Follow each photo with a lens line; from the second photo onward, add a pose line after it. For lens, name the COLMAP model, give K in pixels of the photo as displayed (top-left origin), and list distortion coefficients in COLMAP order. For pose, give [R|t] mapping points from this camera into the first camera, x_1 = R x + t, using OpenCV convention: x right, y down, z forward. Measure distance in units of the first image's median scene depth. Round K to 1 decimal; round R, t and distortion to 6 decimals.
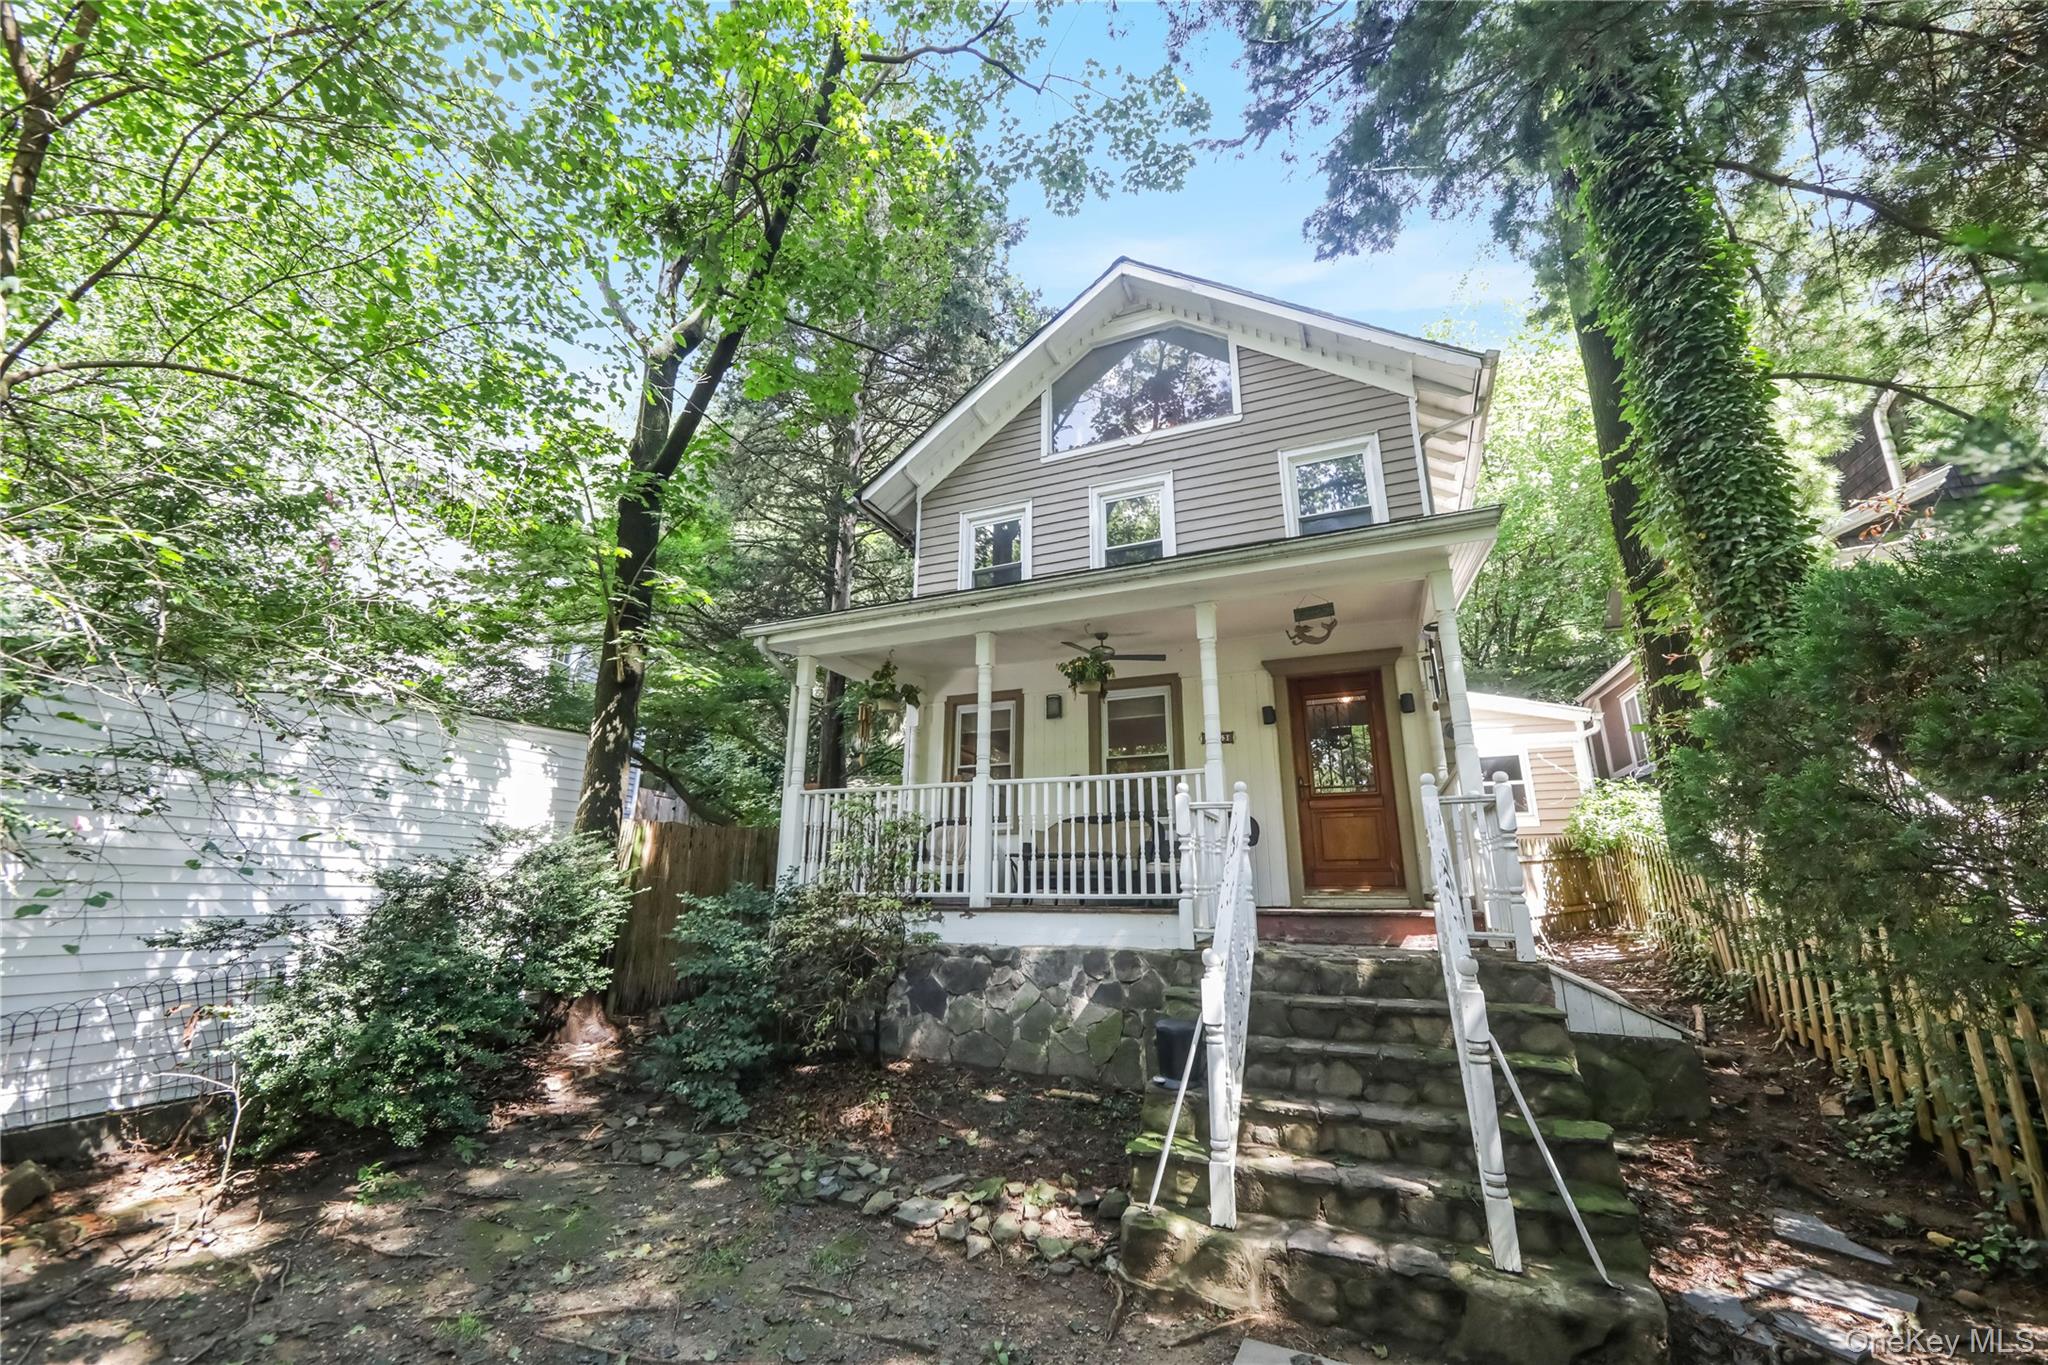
lens RADIAL K [[840.7, 0, 1026.8], [0, 840.7, 675.0], [0, 0, 1]] dist [-0.009550, -0.000388]
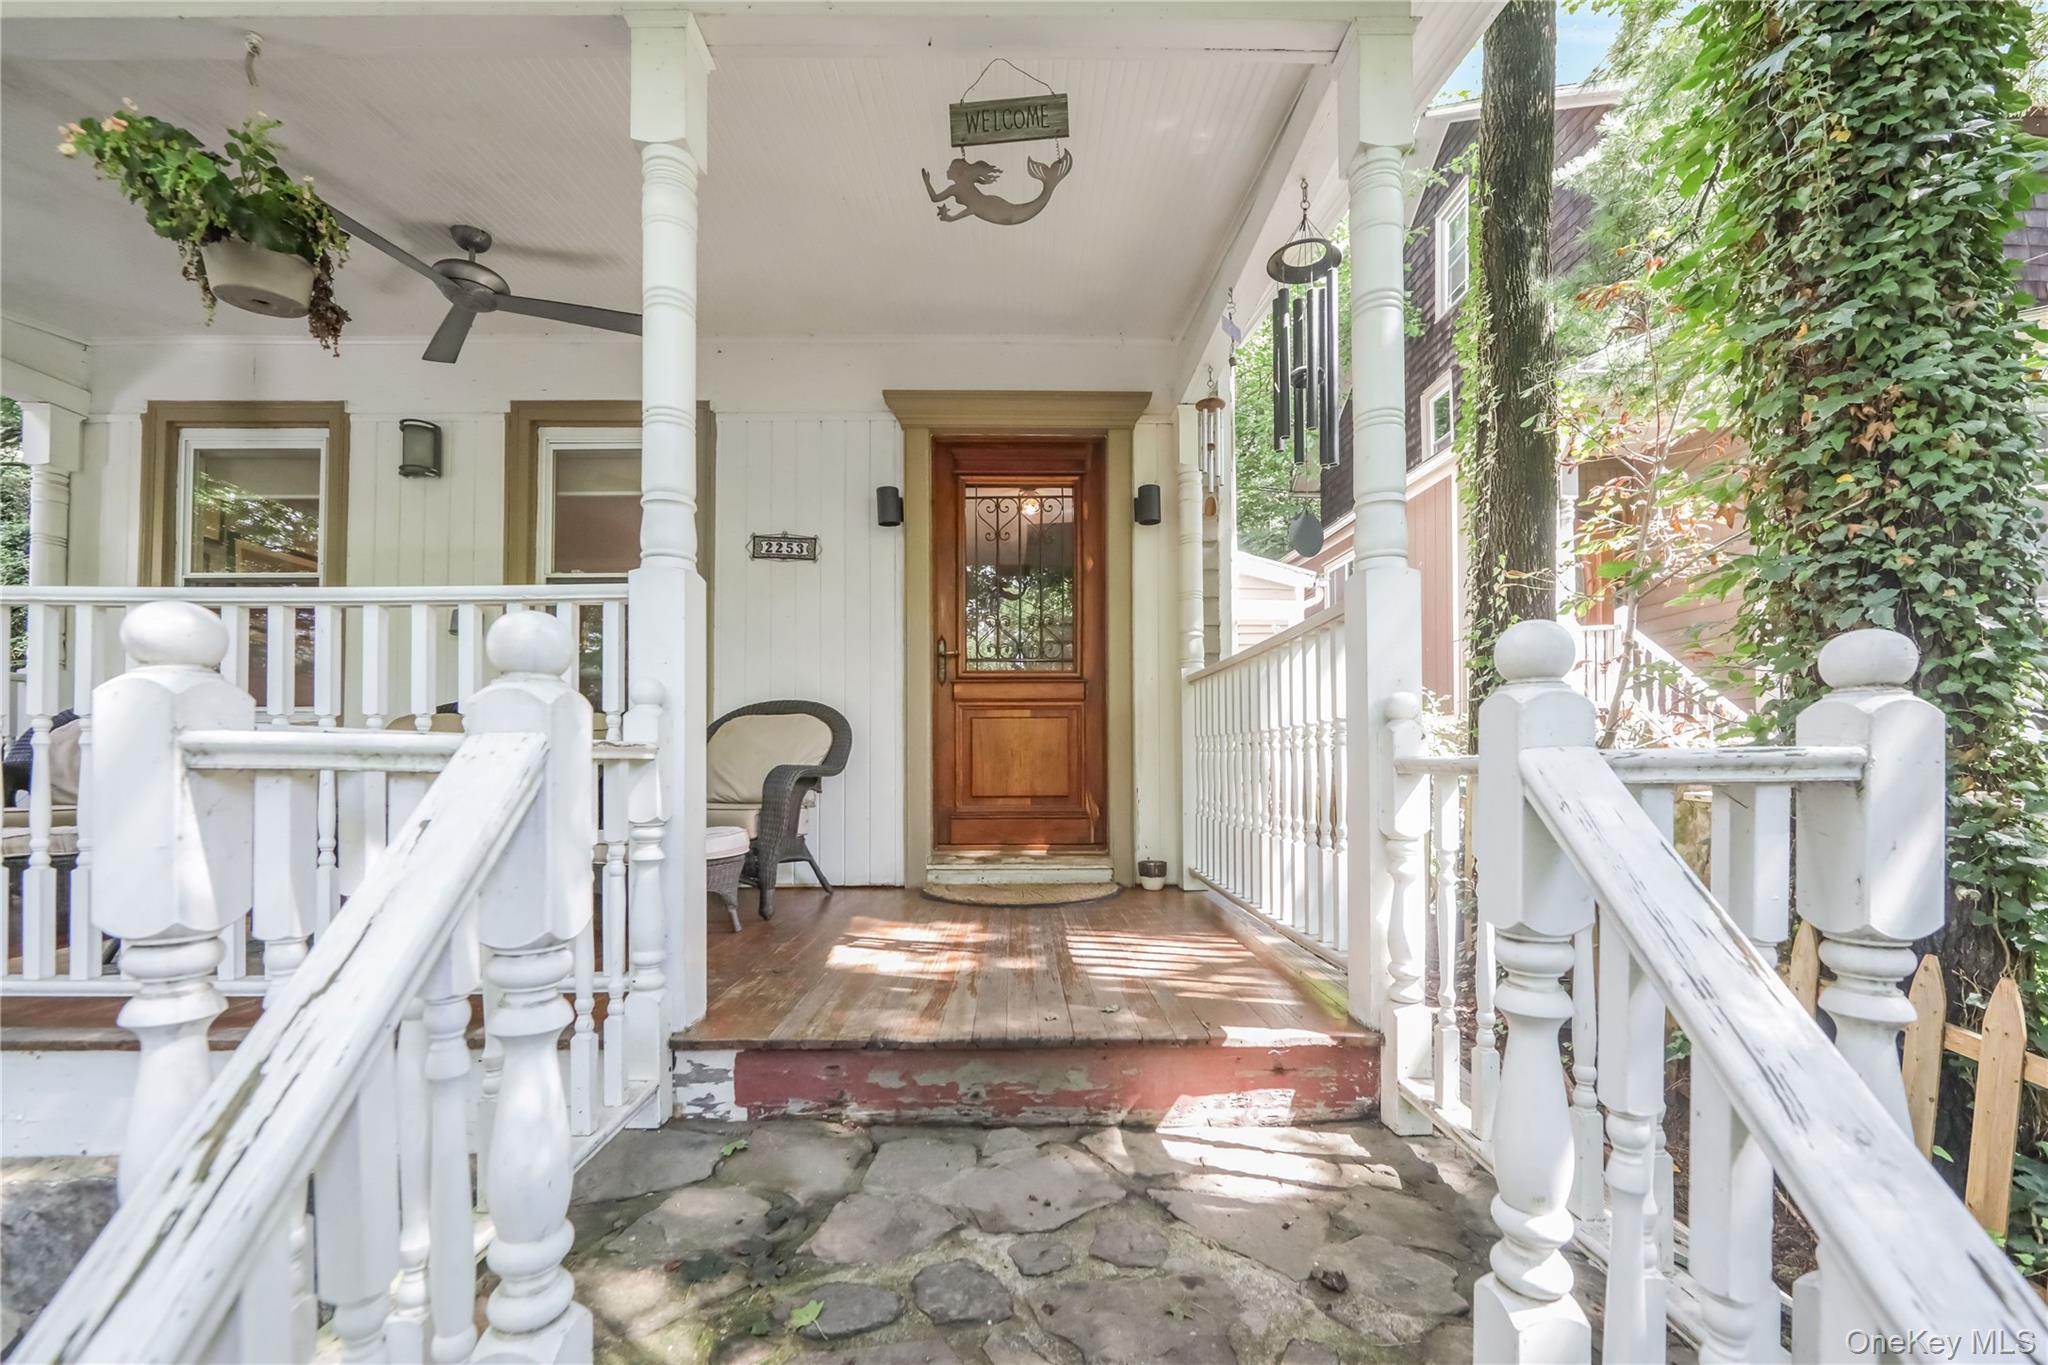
lens RADIAL K [[840.7, 0, 1026.8], [0, 840.7, 675.0], [0, 0, 1]] dist [-0.009550, -0.000388]
pose [[0.920696, 0.035768, 0.388638, 0.183269], [-0.097402, 0.985340, 0.140065, 0.071452], [-0.377931, -0.166811, 0.910682, 0.531437]]
